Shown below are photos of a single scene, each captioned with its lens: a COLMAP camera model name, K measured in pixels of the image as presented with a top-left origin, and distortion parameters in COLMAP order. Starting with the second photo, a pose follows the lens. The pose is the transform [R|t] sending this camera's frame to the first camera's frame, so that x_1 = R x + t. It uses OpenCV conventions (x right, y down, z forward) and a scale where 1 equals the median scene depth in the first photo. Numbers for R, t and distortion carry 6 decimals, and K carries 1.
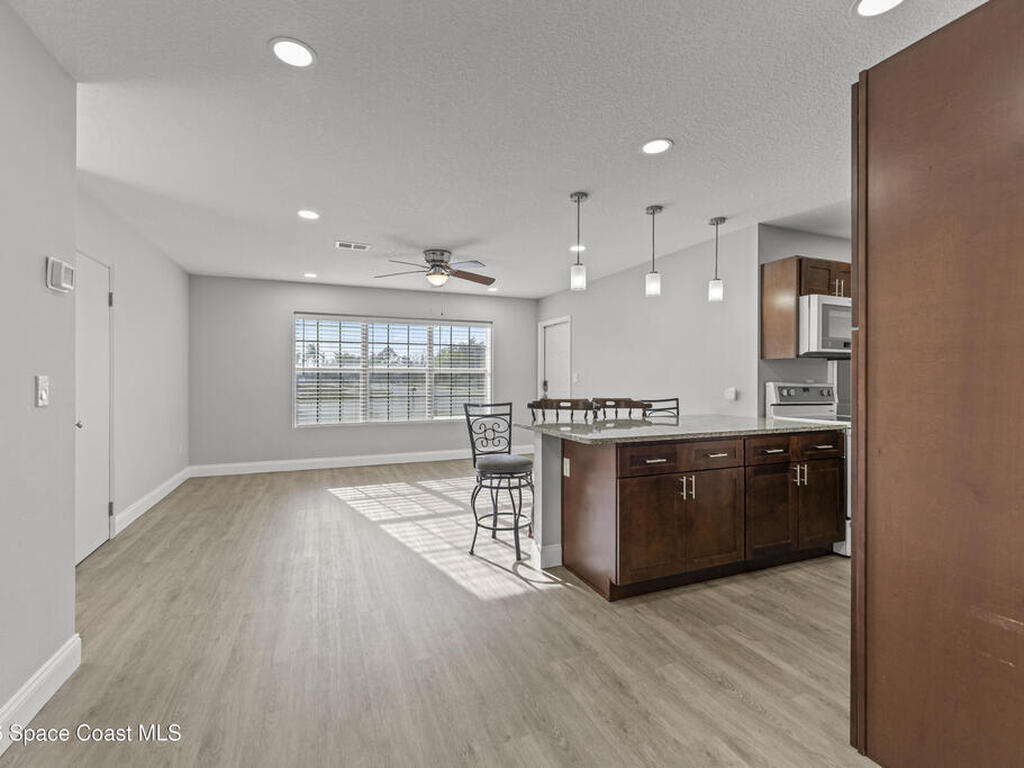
lens RADIAL K [[461.7, 0, 508.8], [0, 461.7, 383.3], [0, 0, 1]] dist [0.003465, 0.001045]
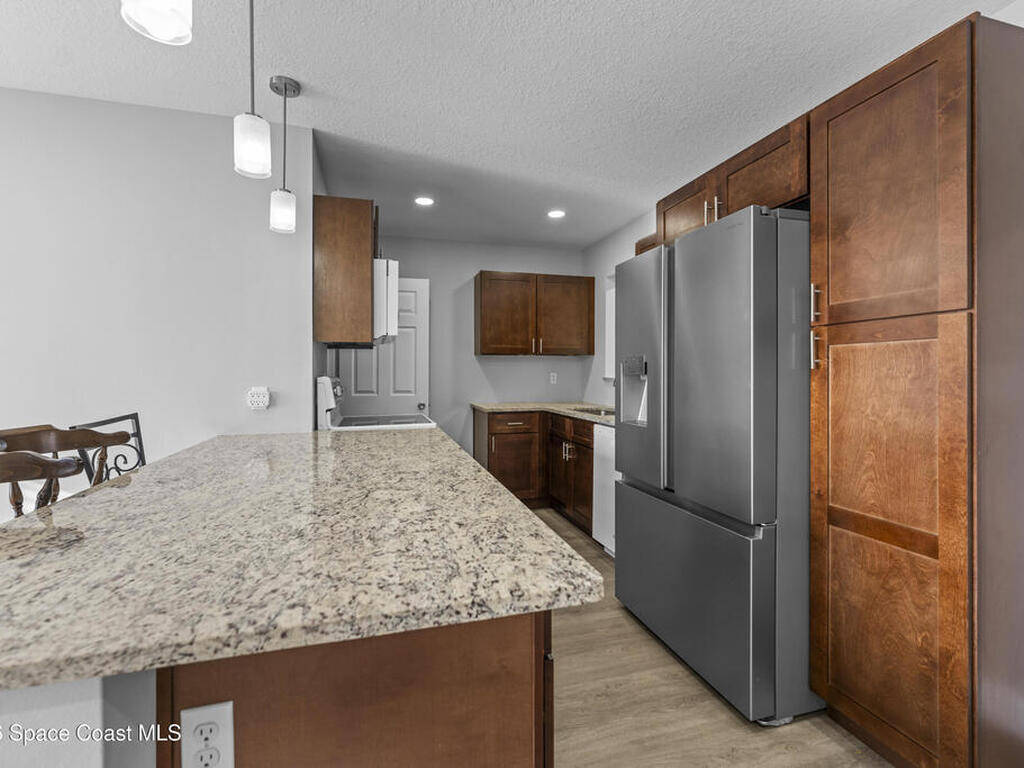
lens RADIAL K [[469.2, 0, 507.9], [0, 469.2, 370.3], [0, 0, 1]] dist [0.002957, 0.000373]
pose [[0.118958, 0.002069, 0.992897, -0.087823], [0.010754, 0.999936, -0.003372, -0.007908], [-0.992841, 0.011078, 0.118928, 0.787928]]
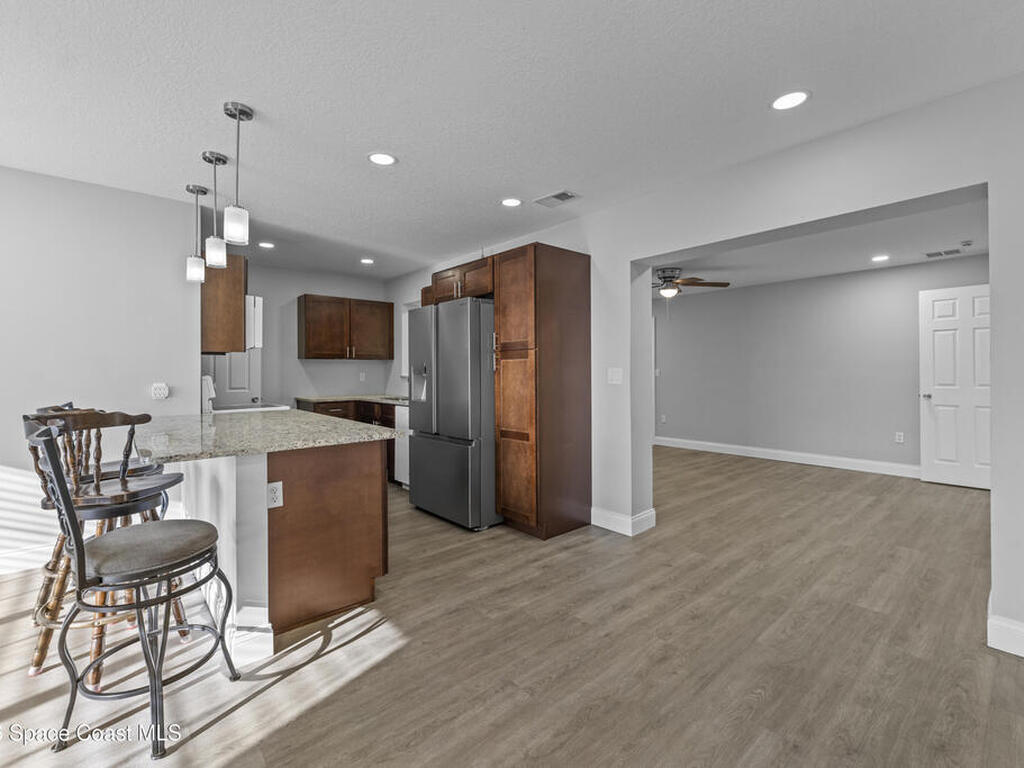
lens RADIAL K [[461.7, 0, 508.8], [0, 461.7, 383.3], [0, 0, 1]] dist [0.003465, 0.001045]
pose [[-0.311014, -0.024645, 0.950086, -0.646858], [0.012673, 0.999467, 0.030074, -0.008934], [-0.950321, 0.021394, -0.310536, 0.843374]]
